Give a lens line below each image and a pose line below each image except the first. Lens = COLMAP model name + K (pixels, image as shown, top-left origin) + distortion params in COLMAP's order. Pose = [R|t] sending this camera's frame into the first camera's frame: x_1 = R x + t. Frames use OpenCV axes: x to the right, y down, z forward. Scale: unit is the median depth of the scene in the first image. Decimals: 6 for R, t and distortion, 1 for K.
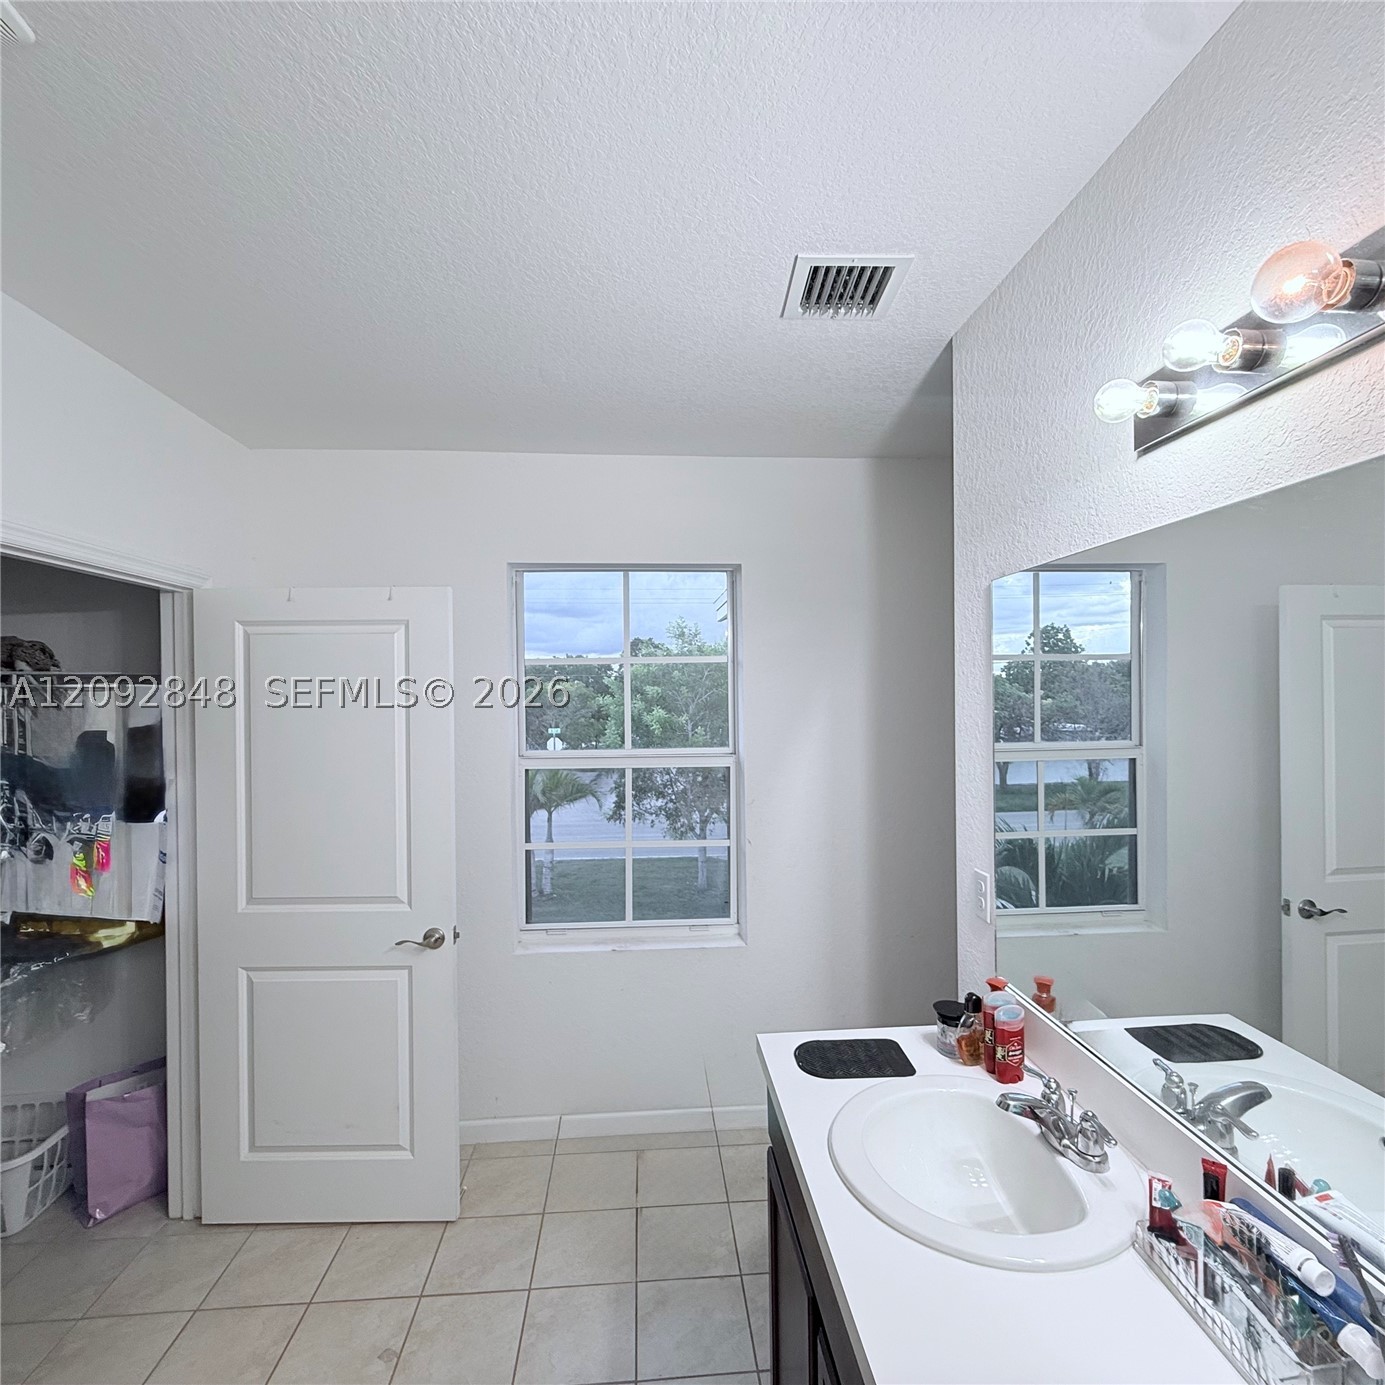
lens RADIAL K [[740.2, 0, 688.0], [0, 740.2, 695.0], [0, 0, 1]] dist [0.000800, -0.000252]
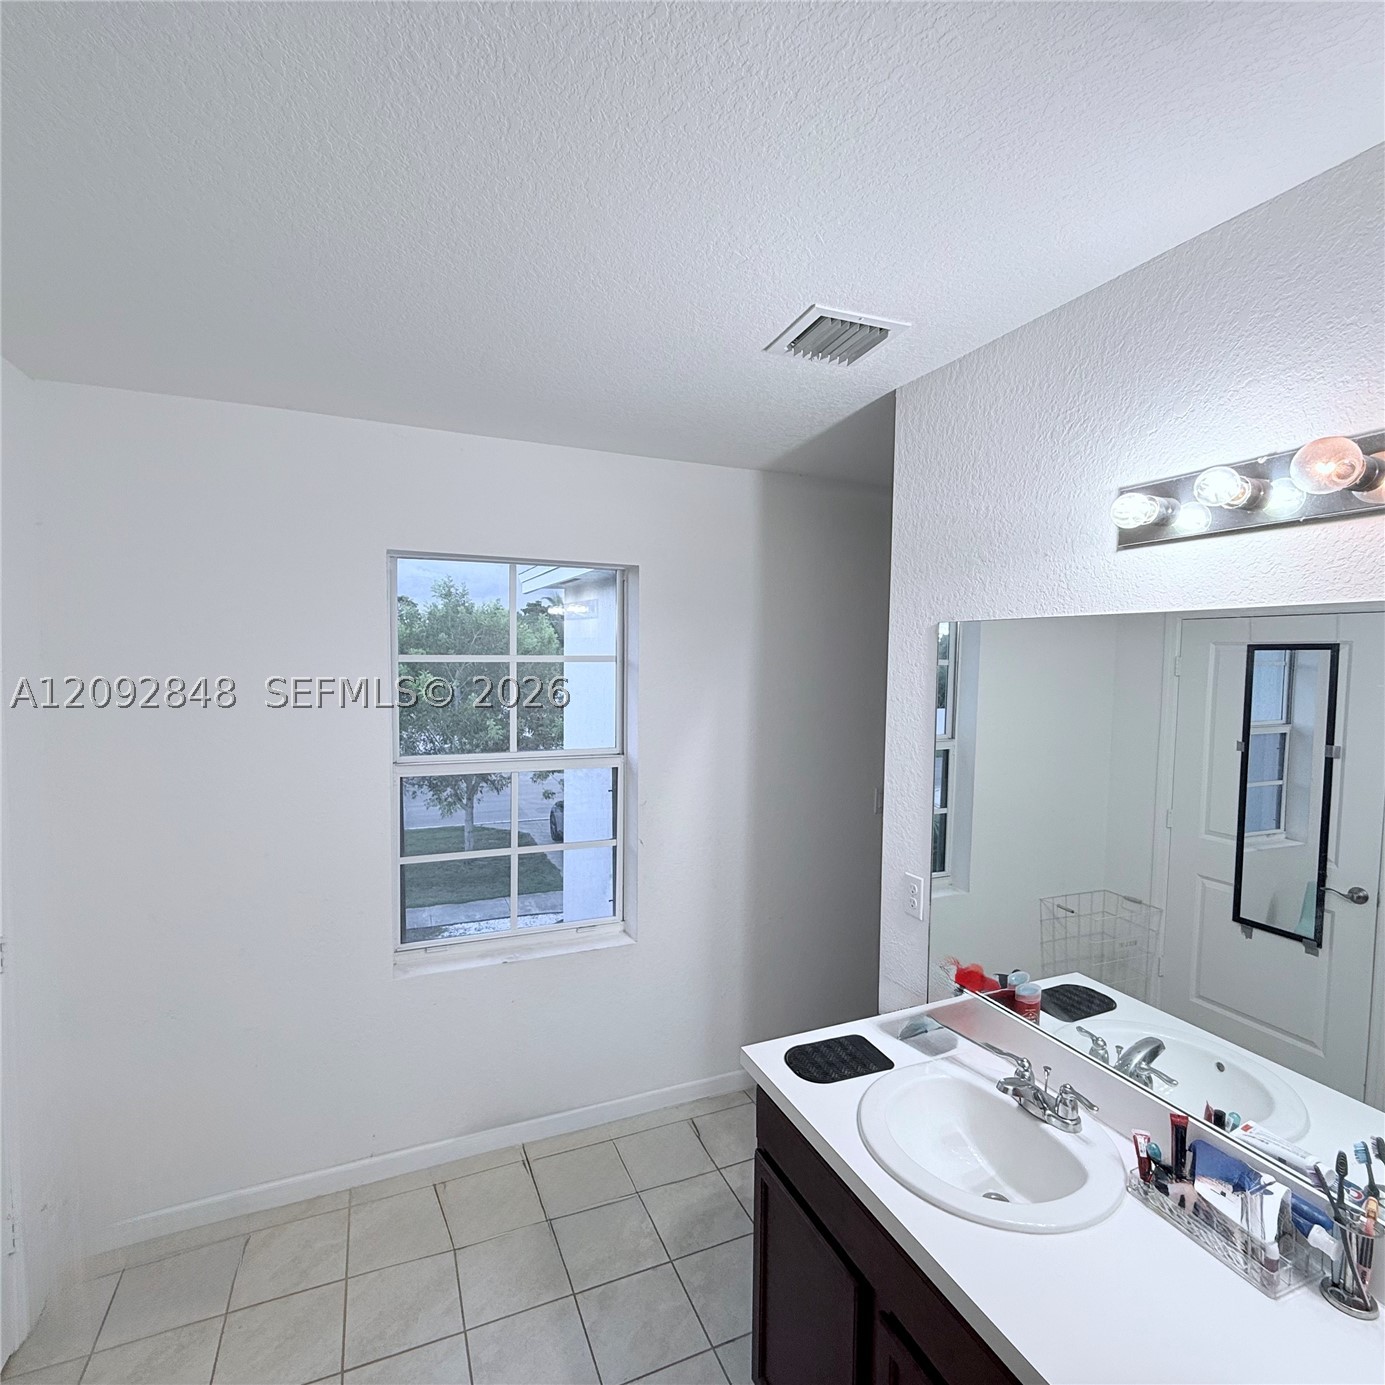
lens RADIAL K [[740.2, 0, 688.0], [0, 740.2, 695.0], [0, 0, 1]] dist [0.000800, -0.000252]
pose [[0.943901, 0.004015, 0.330203, -0.348958], [-0.022068, 0.998458, 0.050942, -0.101076], [-0.329490, -0.055371, 0.942534, 0.061237]]
